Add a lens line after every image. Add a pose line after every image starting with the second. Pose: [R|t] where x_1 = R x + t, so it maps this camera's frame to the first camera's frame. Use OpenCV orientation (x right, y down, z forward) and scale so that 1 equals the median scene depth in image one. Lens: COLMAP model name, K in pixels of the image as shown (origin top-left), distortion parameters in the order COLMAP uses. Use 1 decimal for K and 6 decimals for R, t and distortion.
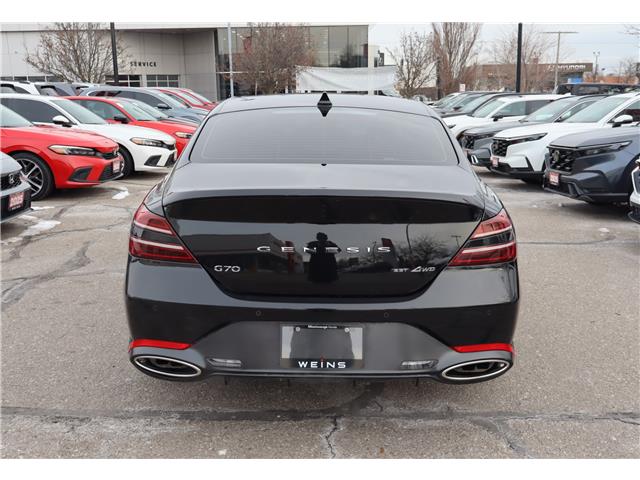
lens RADIAL K [[538.6, 0, 313.9], [0, 538.6, 219.0], [0, 0, 1]] dist [-0.006887, 0.013640]
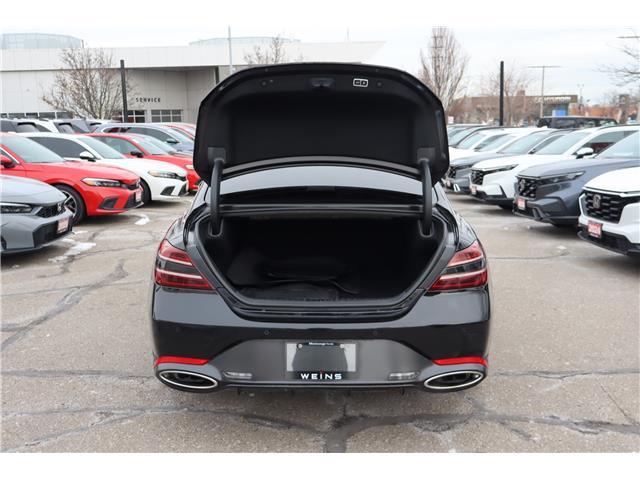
lens RADIAL K [[538.6, 0, 320.1], [0, 538.6, 237.9], [0, 0, 1]] dist [-0.006887, 0.013640]
pose [[0.999810, -0.008483, 0.017544, -0.002710], [0.008826, 0.999770, -0.019551, 0.011511], [-0.017375, 0.019702, 0.999655, -0.101997]]
